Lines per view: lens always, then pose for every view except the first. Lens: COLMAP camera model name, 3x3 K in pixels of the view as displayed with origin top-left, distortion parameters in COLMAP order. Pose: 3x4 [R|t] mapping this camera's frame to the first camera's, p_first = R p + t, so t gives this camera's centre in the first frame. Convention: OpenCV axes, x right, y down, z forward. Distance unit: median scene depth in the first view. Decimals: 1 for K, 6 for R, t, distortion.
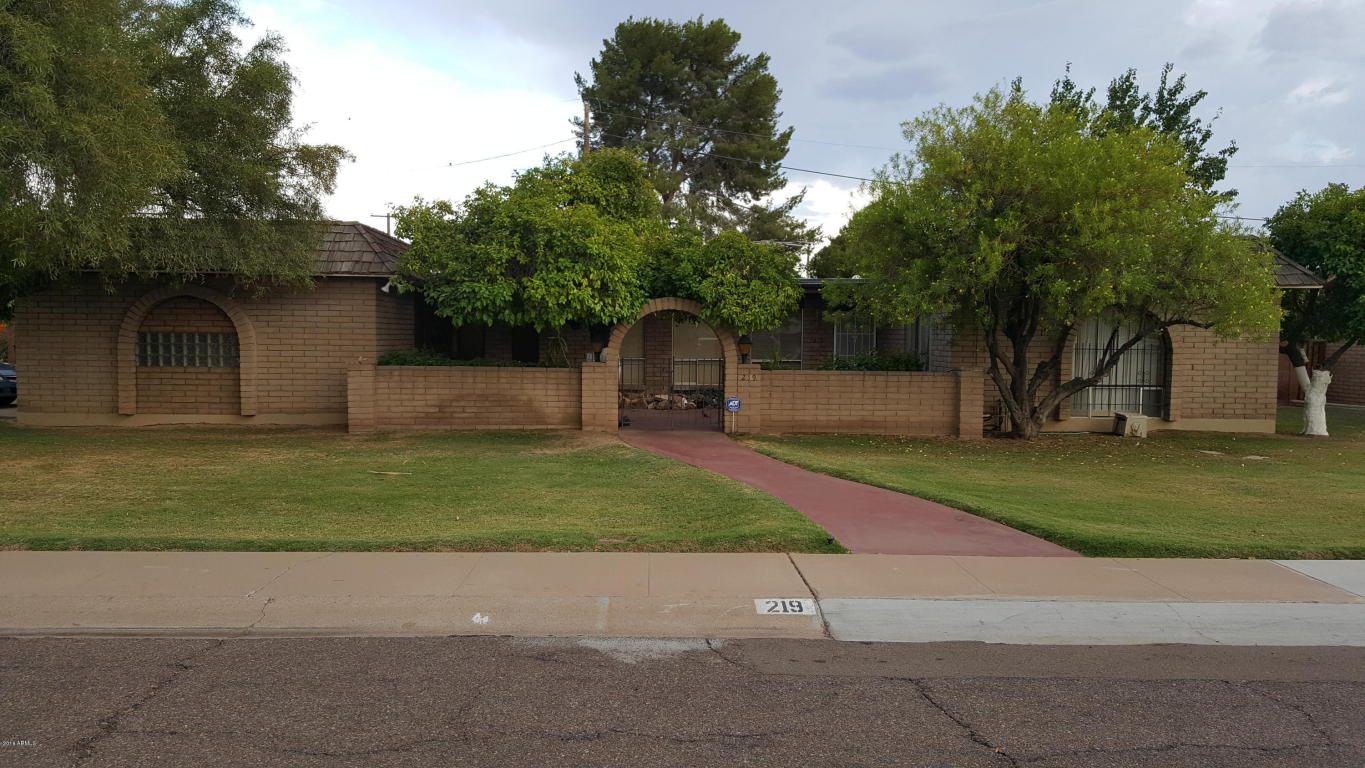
lens RADIAL K [[1027.1, 0, 682.5], [0, 1027.1, 384.0], [0, 0, 1]] dist [0.128686, -0.216916]
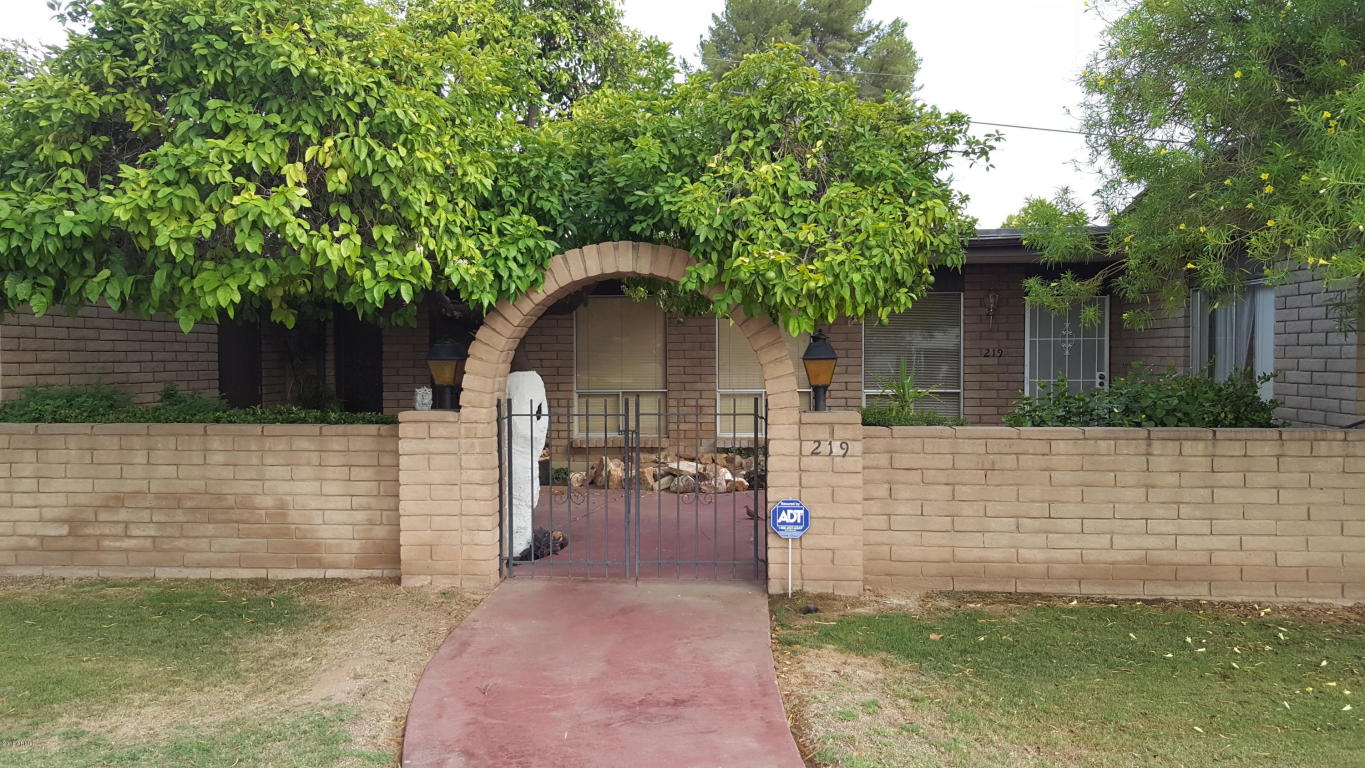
lens RADIAL K [[1085.7, 0, 682.5], [0, 1085.7, 384.0], [0, 0, 1]] dist [0.138051, -0.278679]
pose [[0.992371, -0.010804, -0.122815, 0.059208], [0.008189, 0.999729, -0.021780, -0.021237], [0.123017, 0.020609, 0.992191, 0.587848]]
